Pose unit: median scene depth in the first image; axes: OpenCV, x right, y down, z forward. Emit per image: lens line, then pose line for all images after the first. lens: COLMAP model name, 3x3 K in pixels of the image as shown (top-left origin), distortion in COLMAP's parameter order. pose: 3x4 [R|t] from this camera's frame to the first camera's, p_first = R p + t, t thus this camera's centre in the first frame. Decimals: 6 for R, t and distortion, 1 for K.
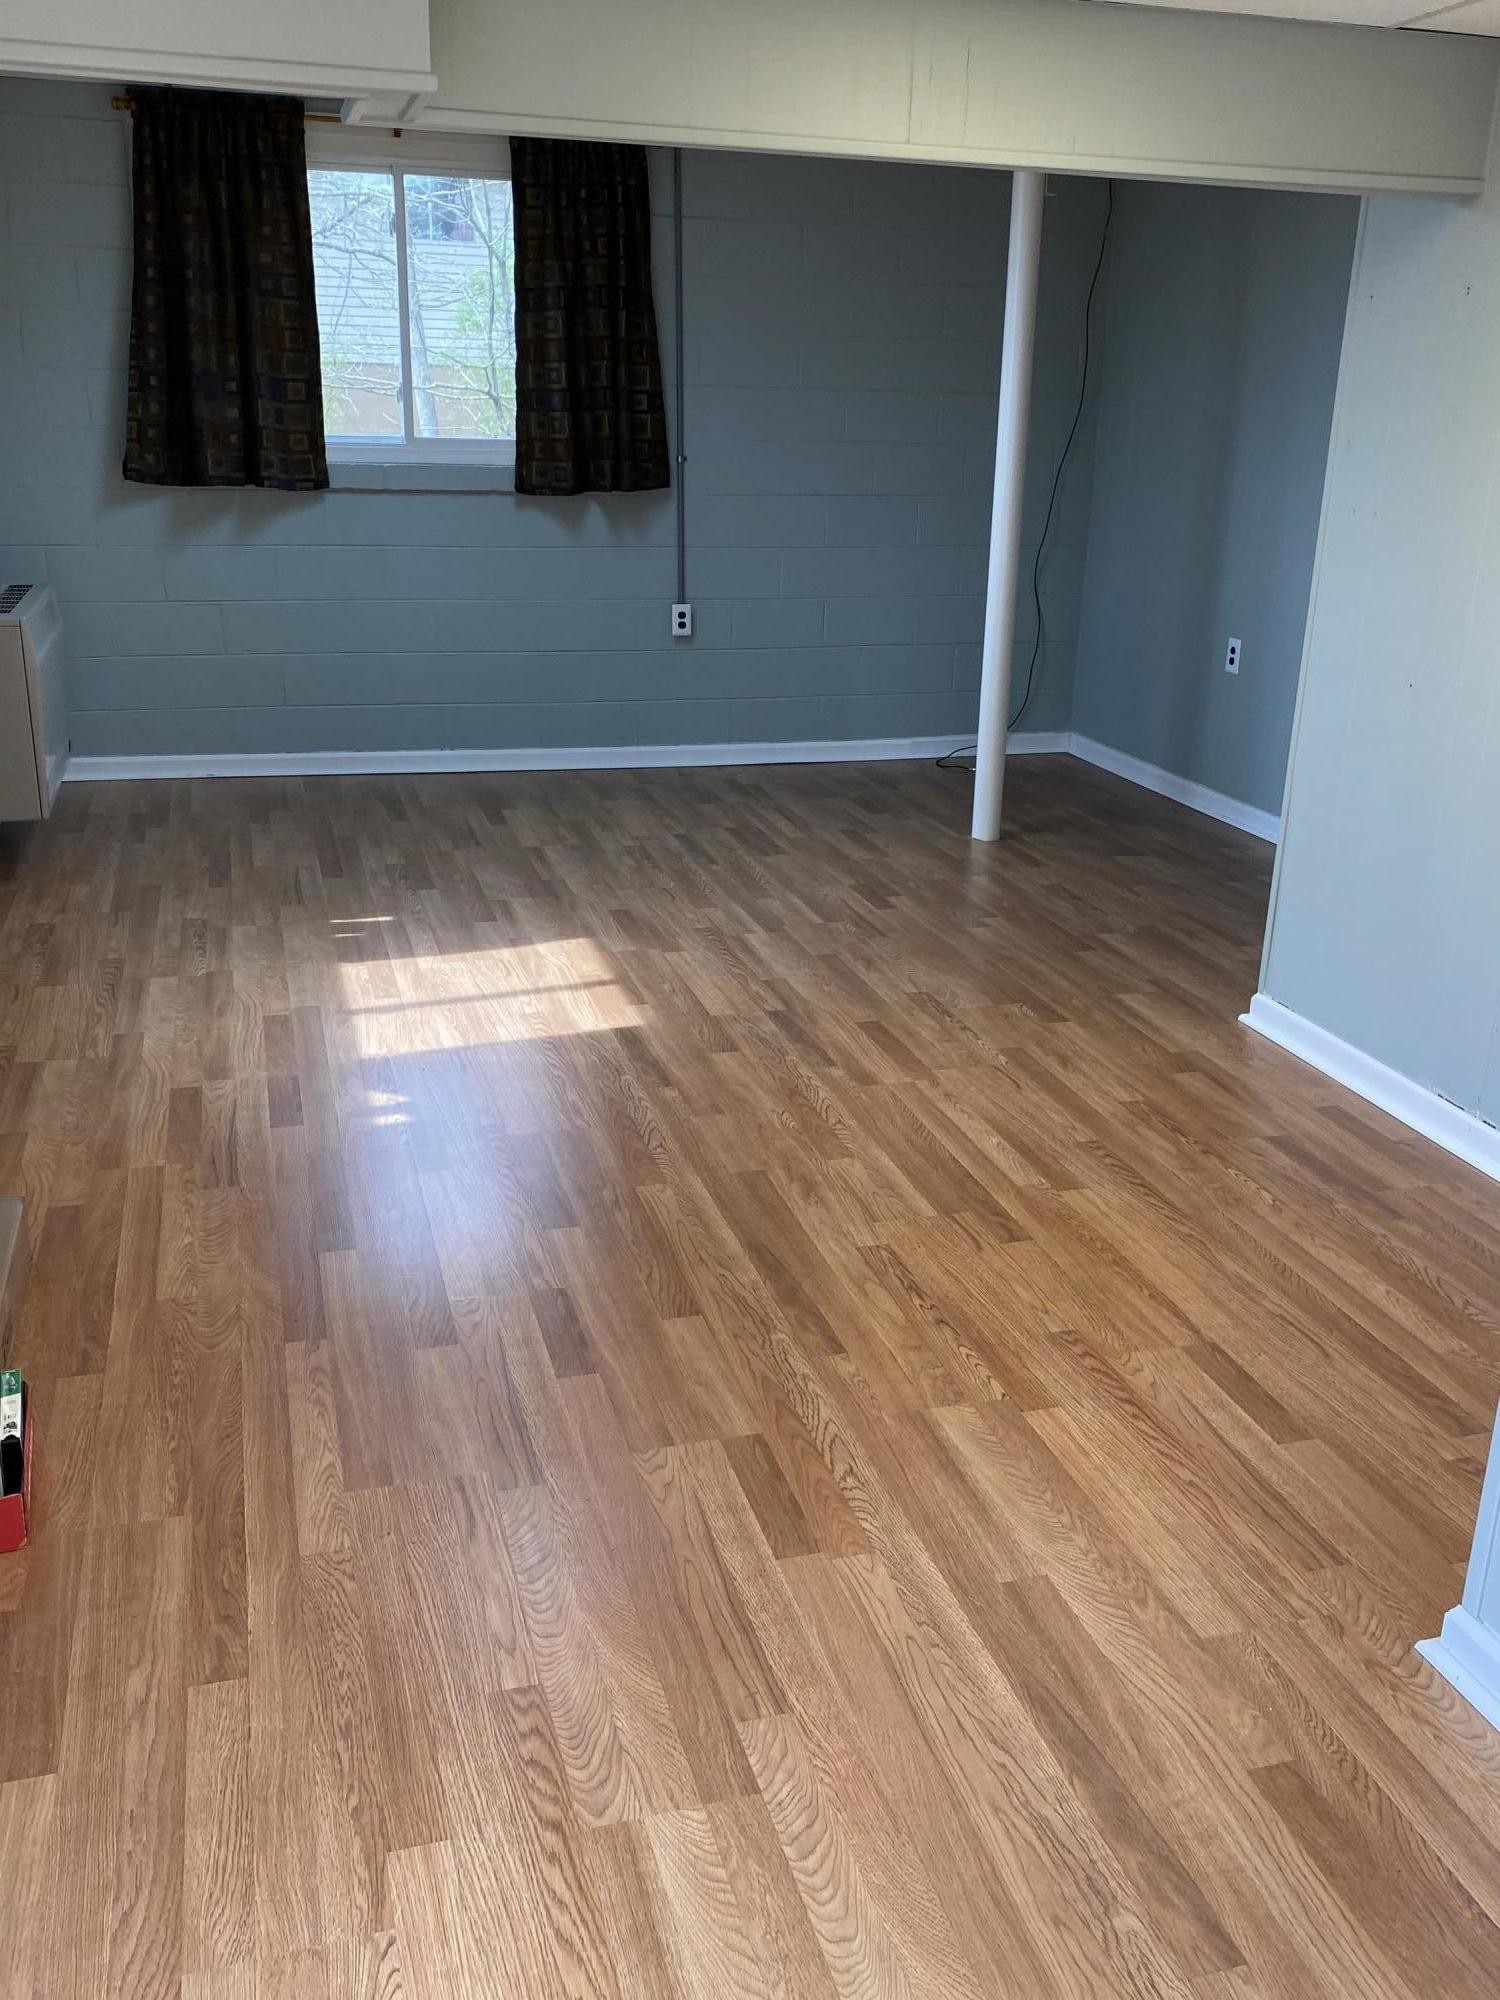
lens RADIAL K [[1725.9, 0, 750.7], [0, 1725.9, 1005.9], [0, 0, 1]] dist [0.095084, -0.072543]
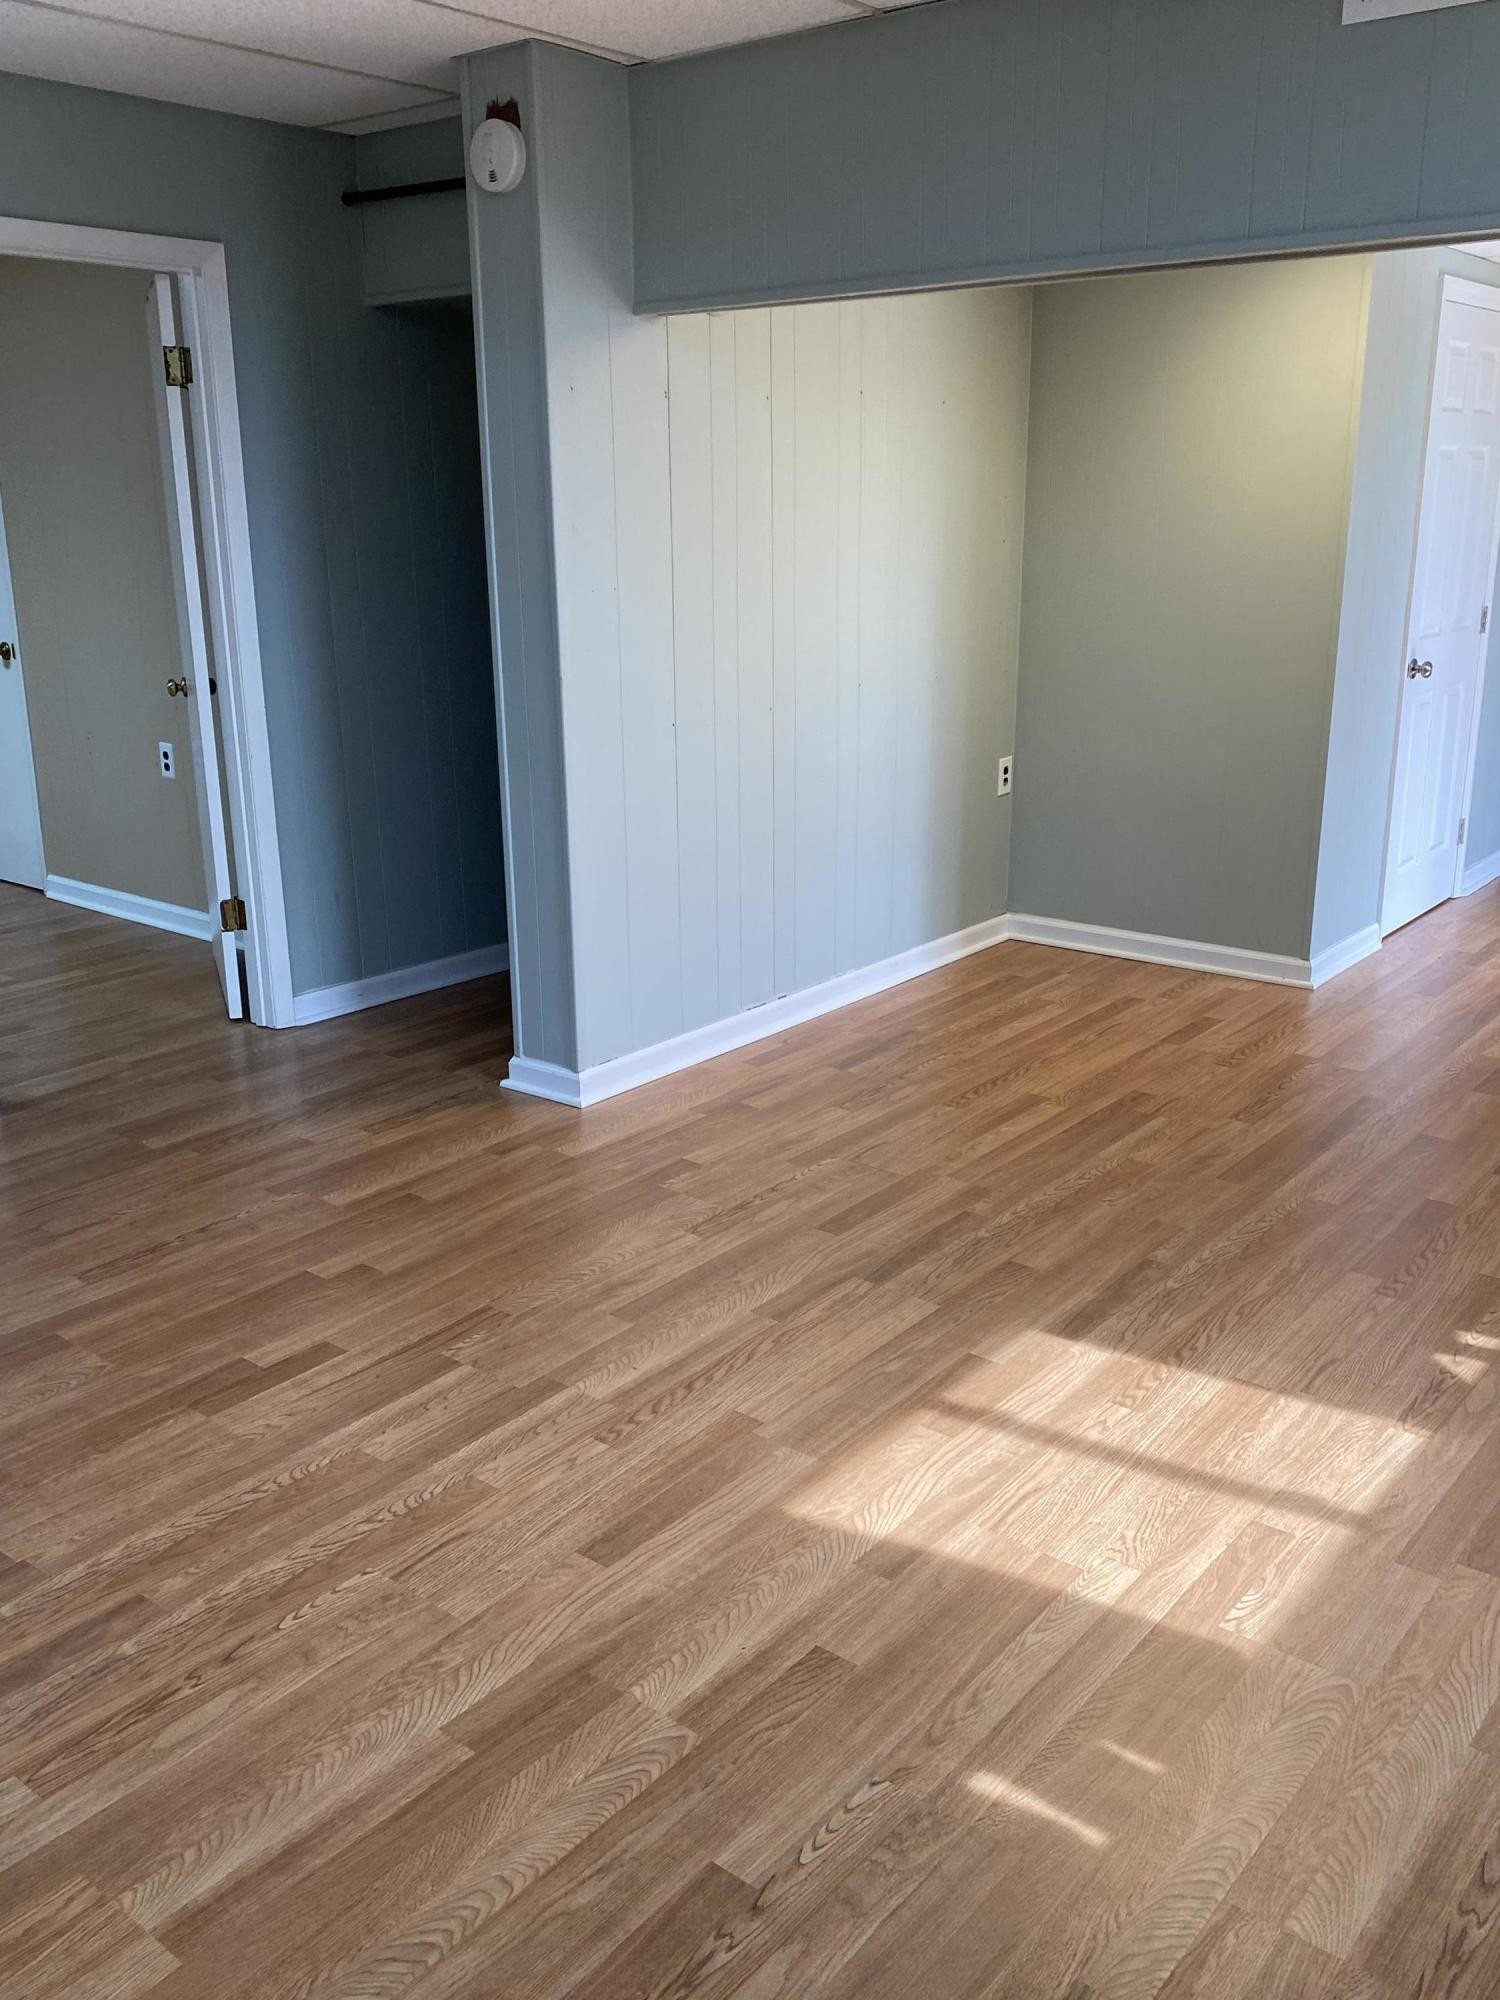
lens RADIAL K [[1725.9, 0, 747.8], [0, 1725.9, 993.6], [0, 0, 1]] dist [0.095084, -0.072543]
pose [[-0.577855, -0.248602, 0.777355, -0.524002], [0.262186, 0.845445, 0.465276, -0.480109], [-0.772879, 0.472674, -0.423365, 1.312747]]
